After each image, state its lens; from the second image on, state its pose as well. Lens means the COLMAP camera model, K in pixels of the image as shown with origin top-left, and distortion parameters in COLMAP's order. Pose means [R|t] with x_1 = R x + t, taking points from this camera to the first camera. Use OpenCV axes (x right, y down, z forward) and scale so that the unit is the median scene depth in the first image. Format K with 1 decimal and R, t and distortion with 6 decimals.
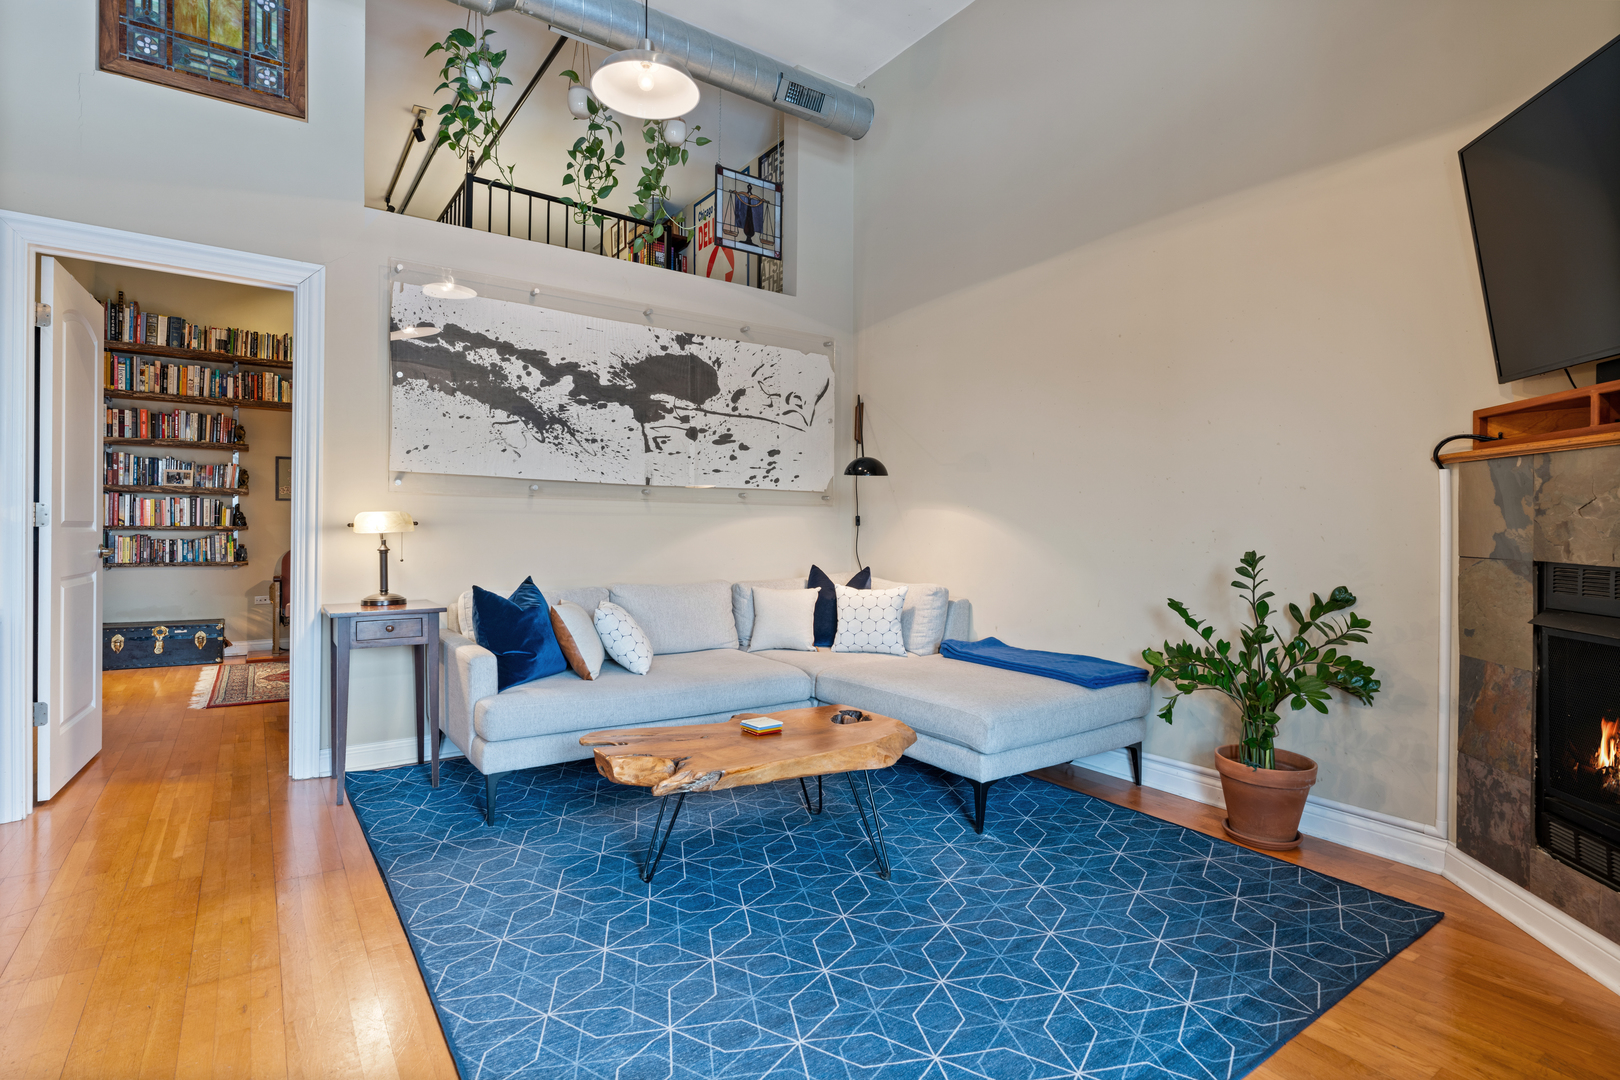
lens RADIAL K [[785.2, 0, 786.6], [0, 785.2, 531.2], [0, 0, 1]] dist [-0.003004, 0.000612]
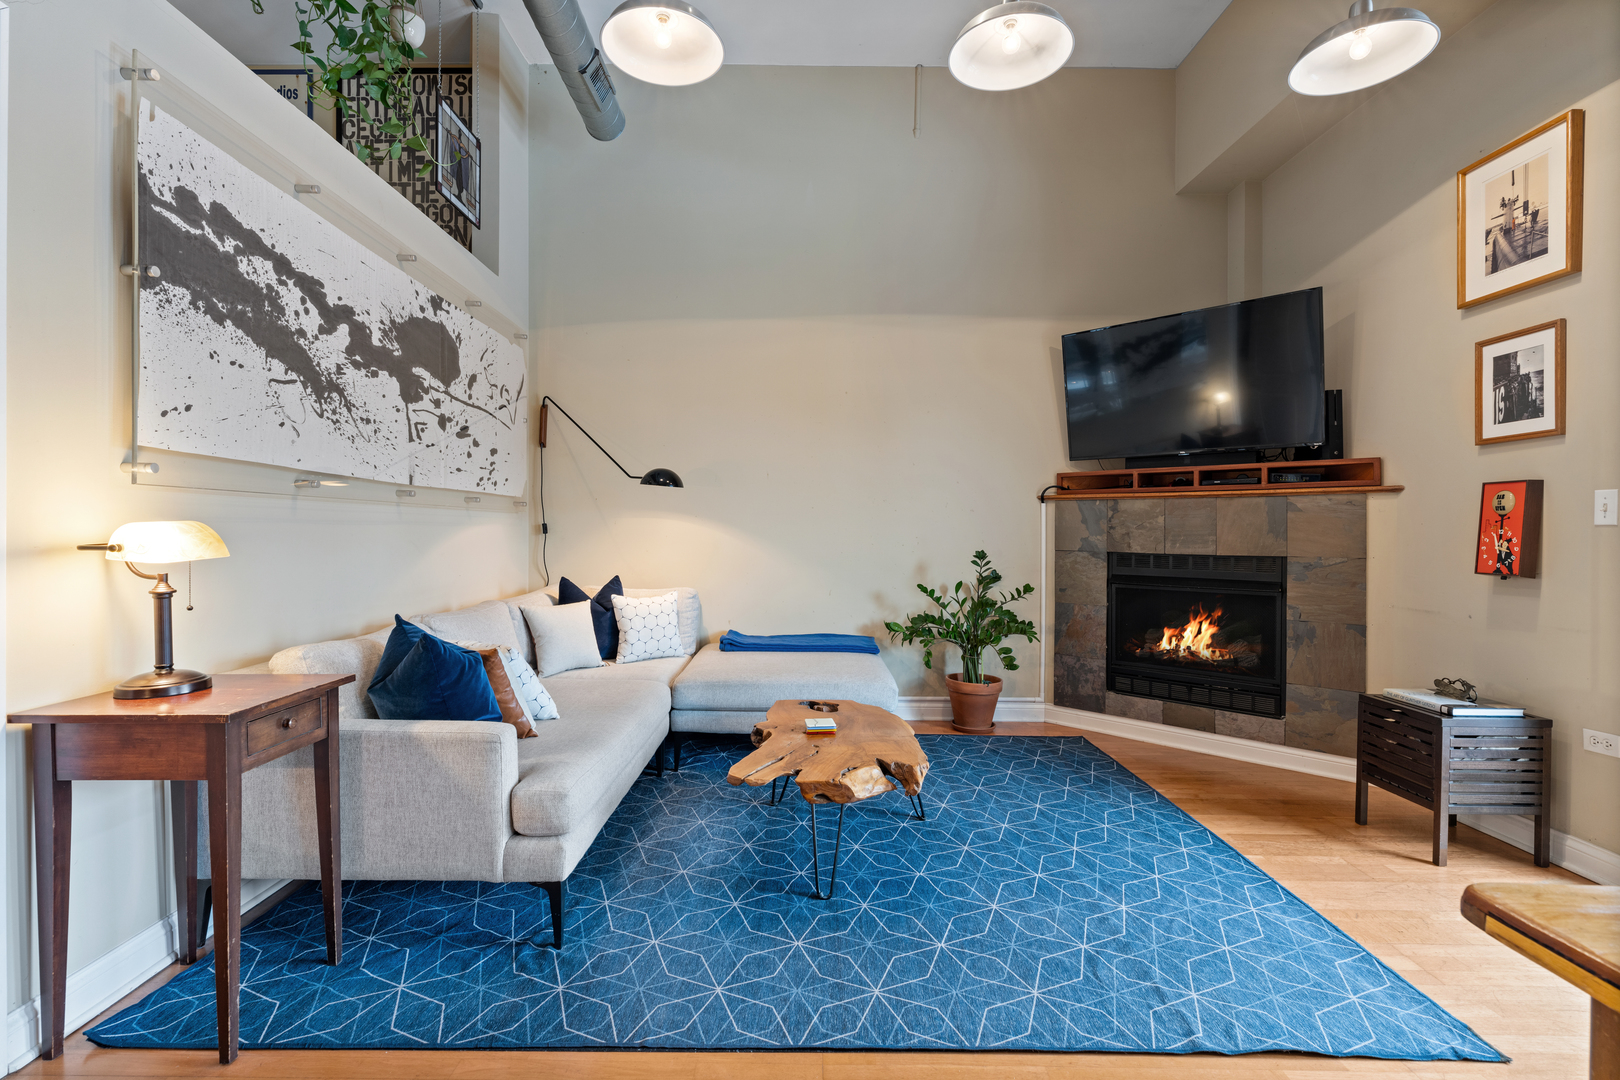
lens RADIAL K [[746.6, 0, 801.2], [0, 746.6, 534.3], [0, 0, 1]] dist [-0.008795, 0.005971]
pose [[0.572766, -0.010994, 0.819645, -0.760709], [0.006689, 0.999939, 0.008739, -0.020041], [-0.819692, 0.000477, 0.572805, 0.379906]]
